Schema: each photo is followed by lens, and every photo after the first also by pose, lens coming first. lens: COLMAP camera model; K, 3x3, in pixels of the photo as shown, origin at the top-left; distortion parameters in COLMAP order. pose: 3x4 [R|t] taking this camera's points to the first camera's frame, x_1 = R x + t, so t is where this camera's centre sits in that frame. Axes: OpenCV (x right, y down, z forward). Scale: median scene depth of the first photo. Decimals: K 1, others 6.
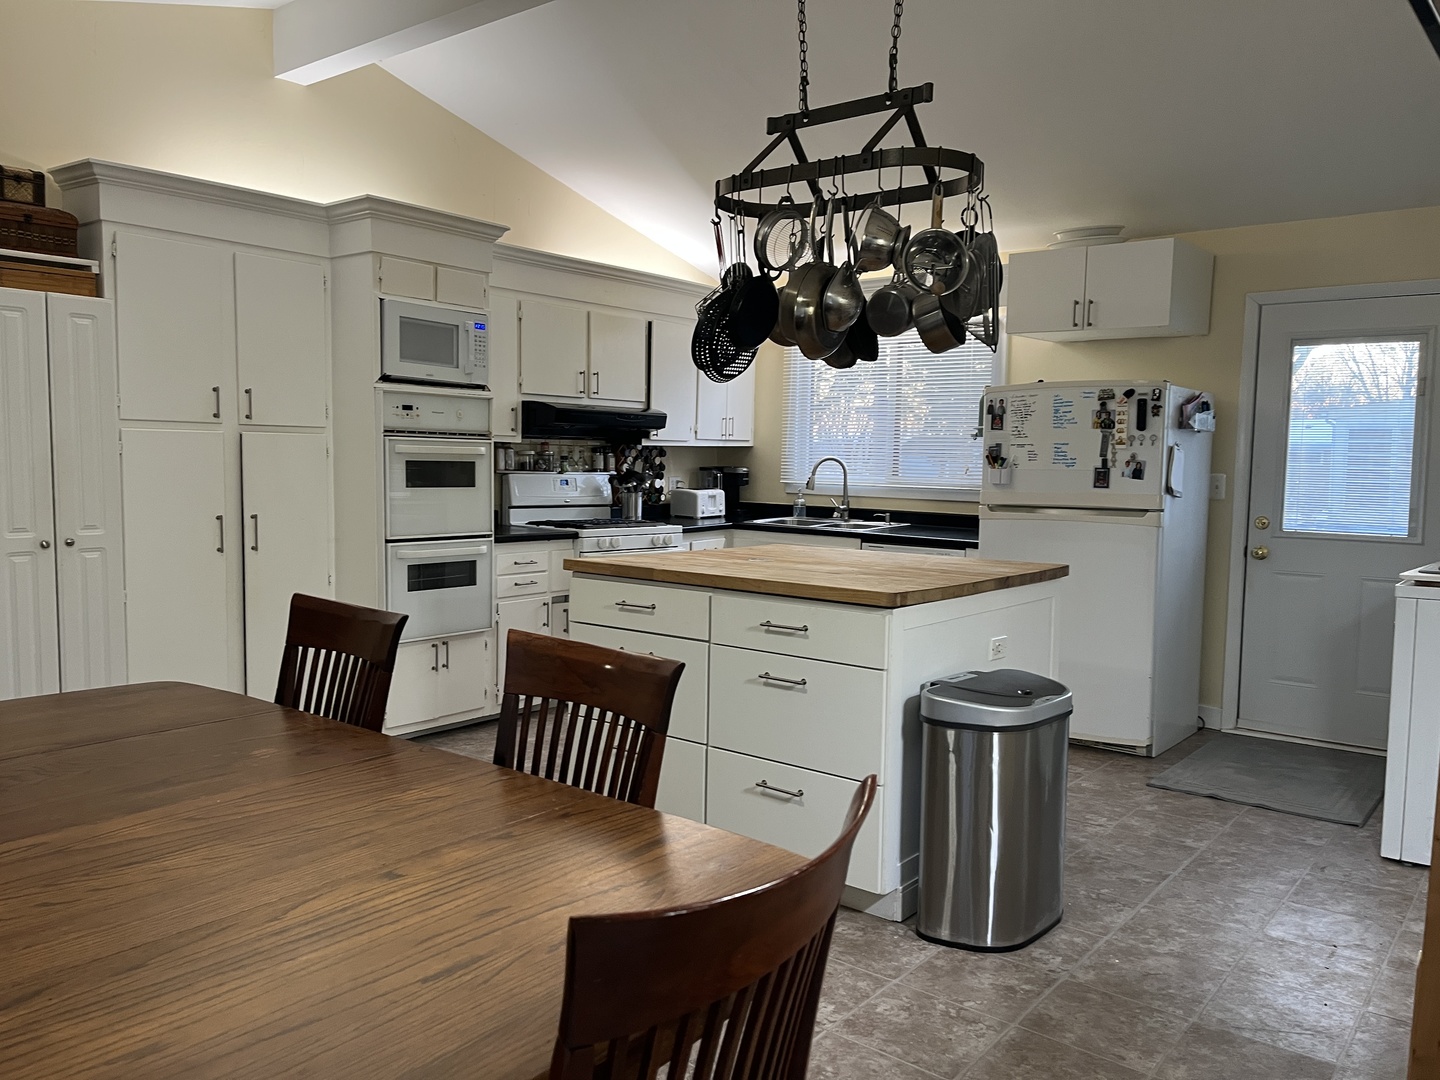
lens RADIAL K [[1094.1, 0, 711.1], [0, 1094.1, 543.4], [0, 0, 1]] dist [0.045928, -0.037412]
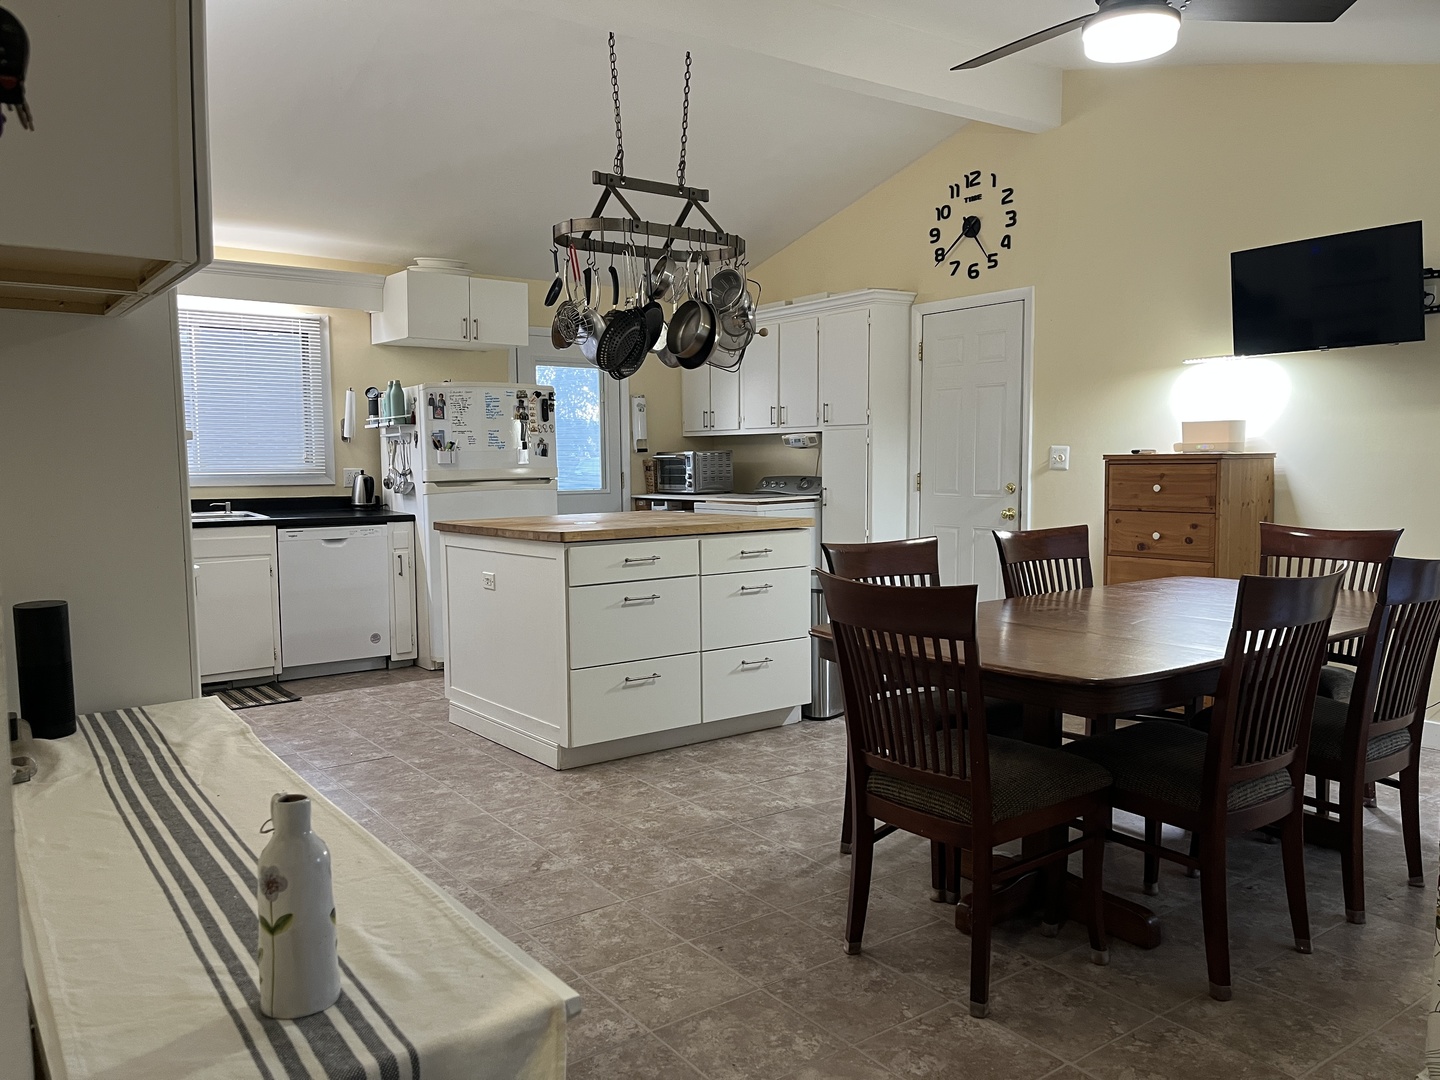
lens RADIAL K [[1094.1, 0, 717.4], [0, 1094.1, 540.7], [0, 0, 1]] dist [0.045928, -0.037412]
pose [[0.268269, -0.093733, 0.958773, -0.934413], [0.090626, 0.993297, 0.071751, -0.033838], [-0.959072, 0.067641, 0.274966, 0.438475]]
